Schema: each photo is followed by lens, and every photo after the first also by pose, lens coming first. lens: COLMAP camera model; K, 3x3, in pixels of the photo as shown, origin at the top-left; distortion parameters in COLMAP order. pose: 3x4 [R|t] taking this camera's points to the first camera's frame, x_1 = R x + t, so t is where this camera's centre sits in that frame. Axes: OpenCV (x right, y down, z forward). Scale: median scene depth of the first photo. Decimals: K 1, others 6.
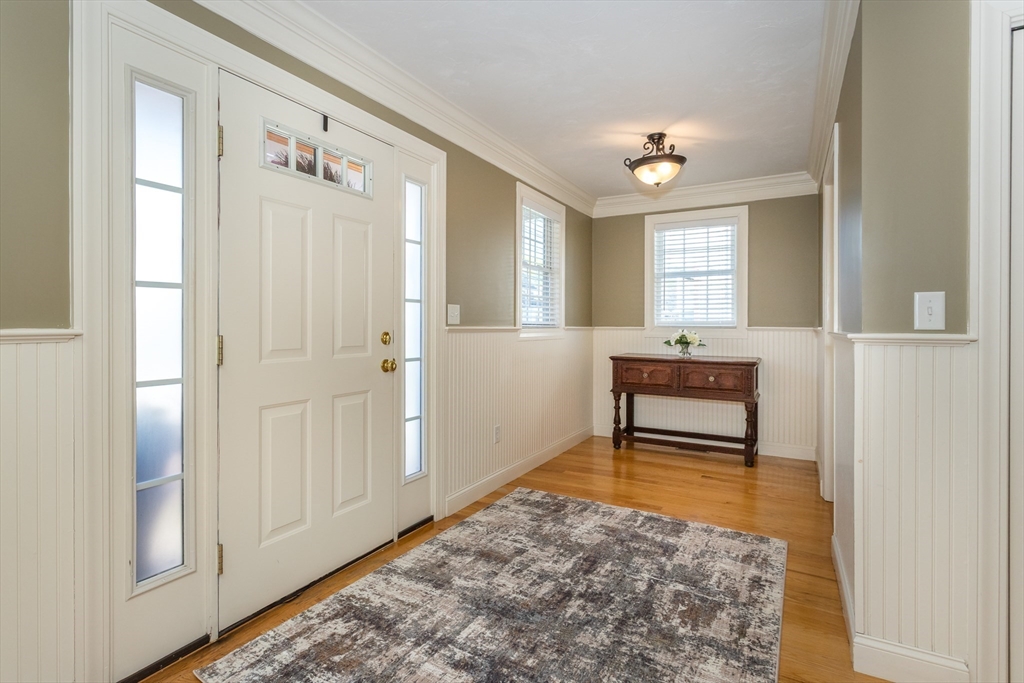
lens RADIAL K [[489.7, 0, 511.5], [0, 489.7, 331.9], [0, 0, 1]] dist [-0.004276, -0.000251]
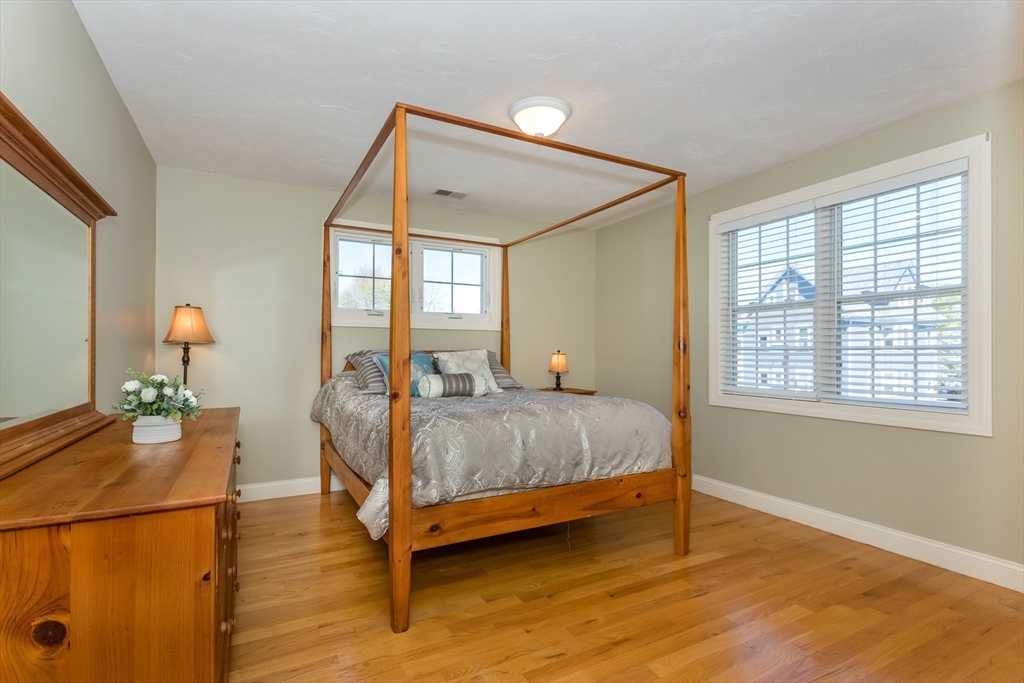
lens RADIAL K [[489.7, 0, 512.4], [0, 489.7, 347.9], [0, 0, 1]] dist [-0.004276, -0.000251]
pose [[0.845665, -0.004832, -0.533692, 0.304238], [-0.010029, 0.999639, -0.024941, -0.035826], [0.533620, 0.026444, 0.845311, 0.245885]]
